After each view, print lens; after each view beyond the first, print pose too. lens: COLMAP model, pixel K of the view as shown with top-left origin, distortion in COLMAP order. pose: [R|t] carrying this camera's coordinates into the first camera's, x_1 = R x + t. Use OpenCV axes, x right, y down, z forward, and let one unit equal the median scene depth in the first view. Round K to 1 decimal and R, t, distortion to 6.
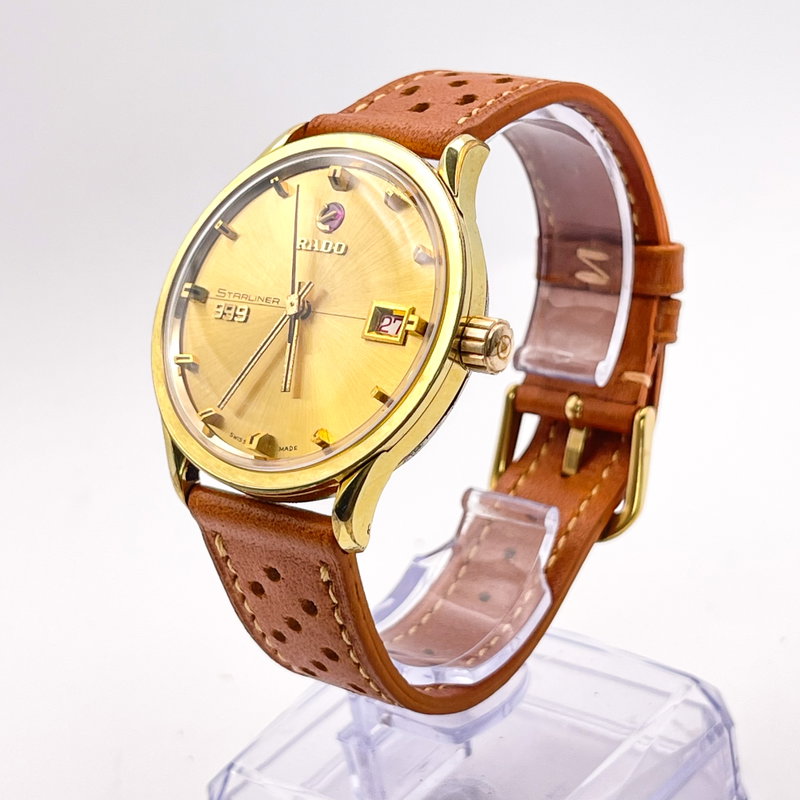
lens RADIAL K [[2161.7, 0, 400.0], [0, 2161.7, 400.0], [0, 0, 1]] dist [0.288460, -0.376707]
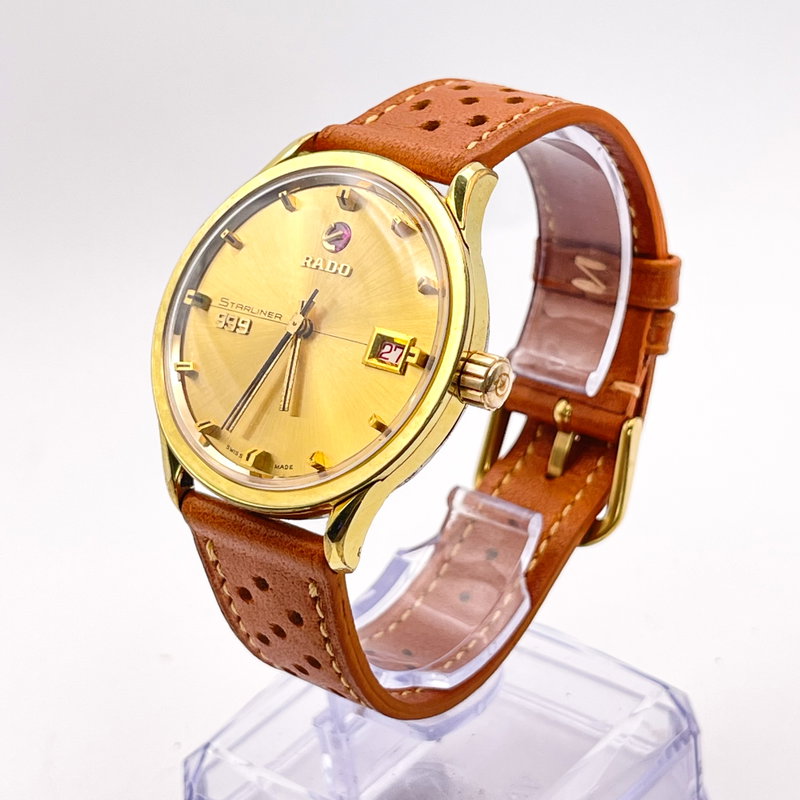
lens RADIAL K [[2161.7, 0, 400.0], [0, 2161.7, 400.0], [0, 0, 1]] dist [0.288460, -0.376707]
pose [[0.998368, 0.053913, 0.018821, -0.017070], [-0.055128, 0.995920, 0.071440, -0.079814], [-0.014892, -0.072361, 0.997267, -0.009702]]
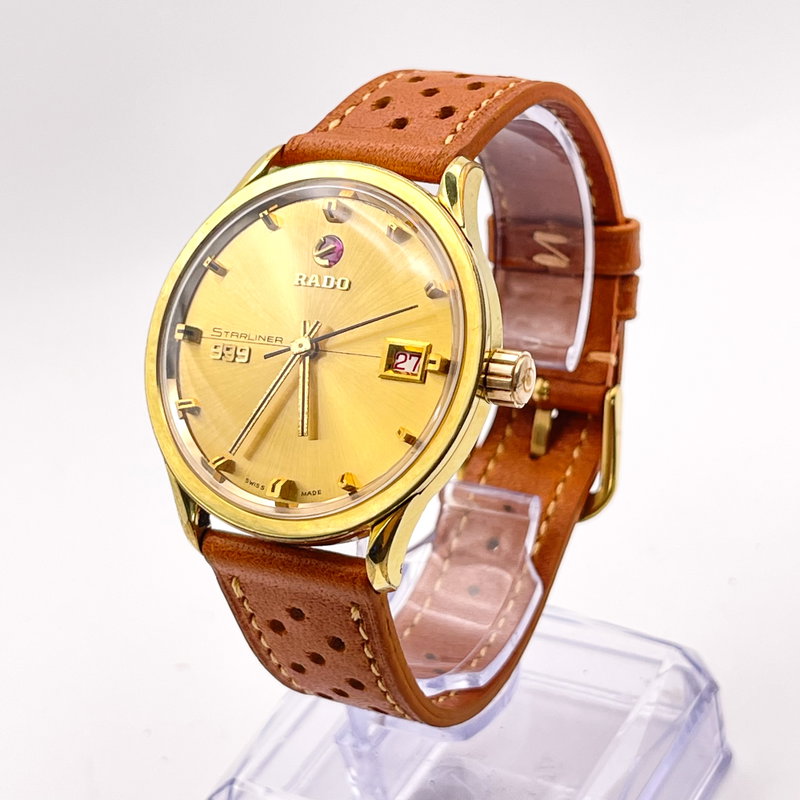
lens RADIAL K [[2161.7, 0, 400.0], [0, 2161.7, 400.0], [0, 0, 1]] dist [0.288460, -0.376707]
pose [[0.988345, -0.086425, 0.125320, -0.124474], [0.074620, 0.992579, 0.096019, -0.105554], [-0.132688, -0.085549, 0.987459, 0.023102]]
